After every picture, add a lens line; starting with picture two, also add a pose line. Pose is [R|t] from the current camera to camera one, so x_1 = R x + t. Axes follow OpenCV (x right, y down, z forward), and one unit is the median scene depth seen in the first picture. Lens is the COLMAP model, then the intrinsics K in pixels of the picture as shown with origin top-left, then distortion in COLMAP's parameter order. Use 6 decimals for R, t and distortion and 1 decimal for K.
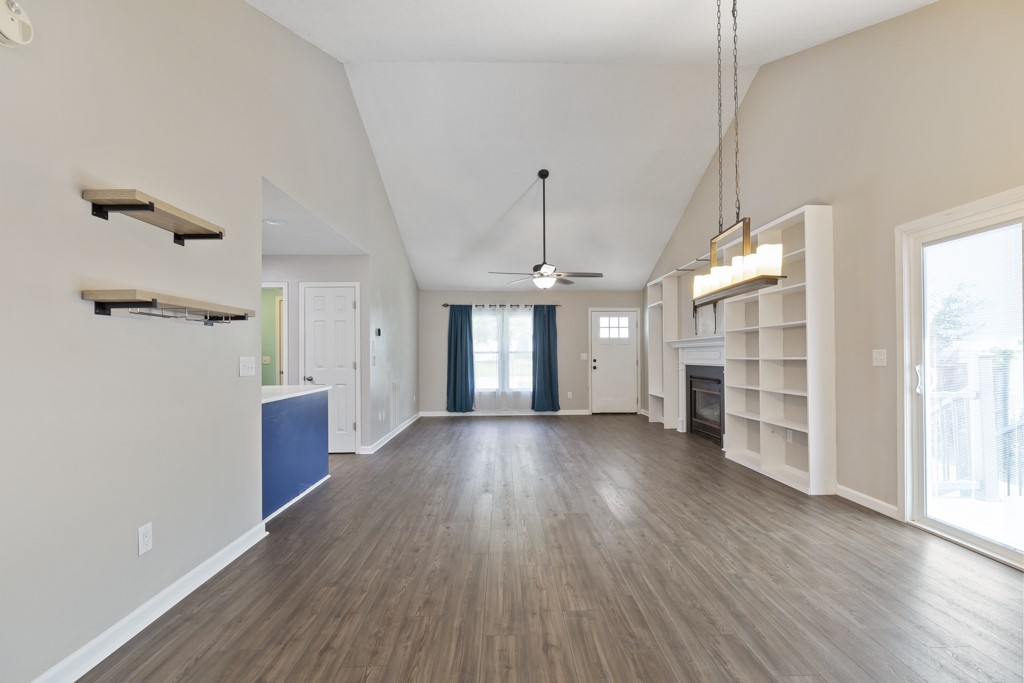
lens RADIAL K [[480.7, 0, 518.6], [0, 480.7, 342.5], [0, 0, 1]] dist [-0.002264, -0.001028]
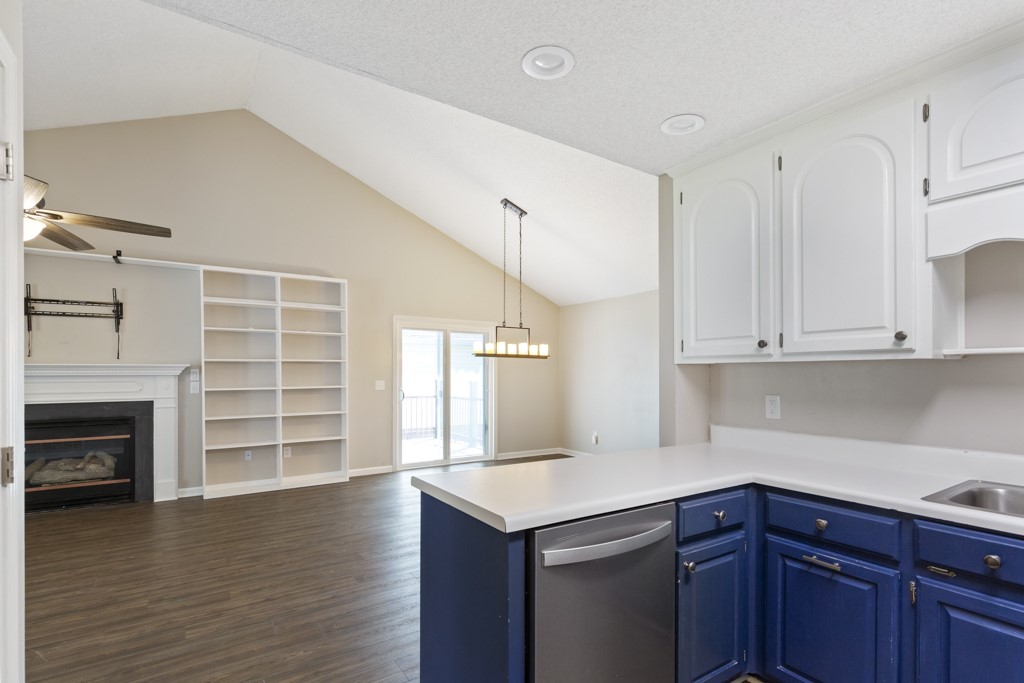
lens RADIAL K [[480.7, 0, 515.5], [0, 480.7, 374.0], [0, 0, 1]] dist [-0.002264, -0.001028]
pose [[-0.537841, 0.015493, 0.842904, -0.983249], [-0.014325, 0.999519, -0.027512, 0.031351], [-0.842925, -0.026871, -0.537360, 1.511721]]
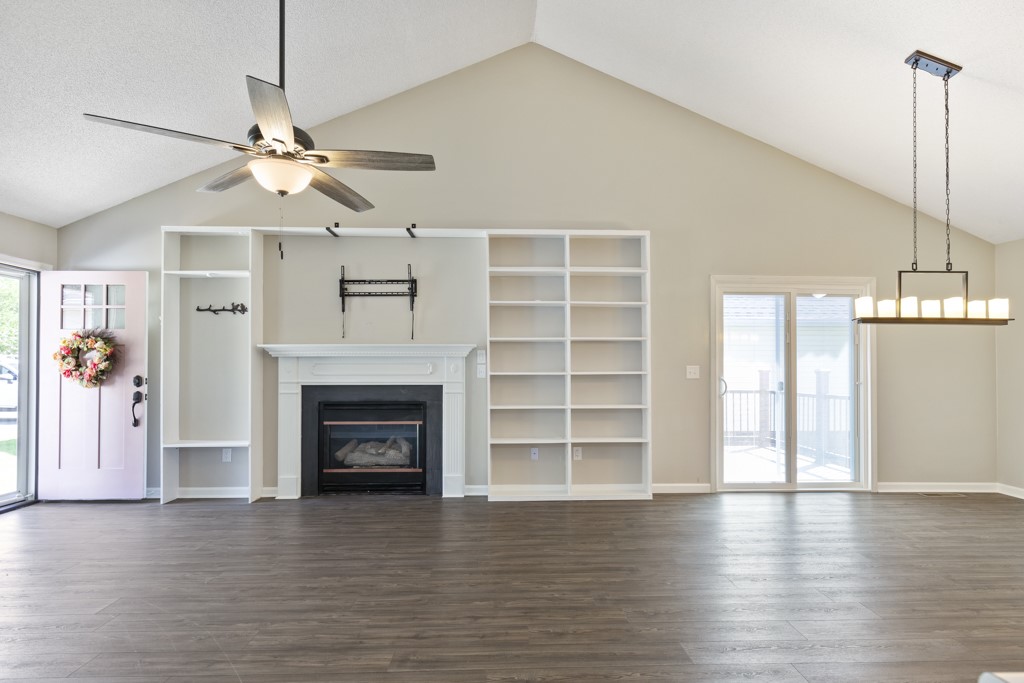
lens RADIAL K [[527.5, 0, 523.1], [0, 527.5, 362.6], [0, 0, 1]] dist [0.000152, -0.001289]
pose [[-0.011738, 0.023773, 0.999648, -0.643999], [-0.029724, 0.999267, -0.024113, 0.052963], [-0.999489, -0.029997, -0.011023, 1.454445]]
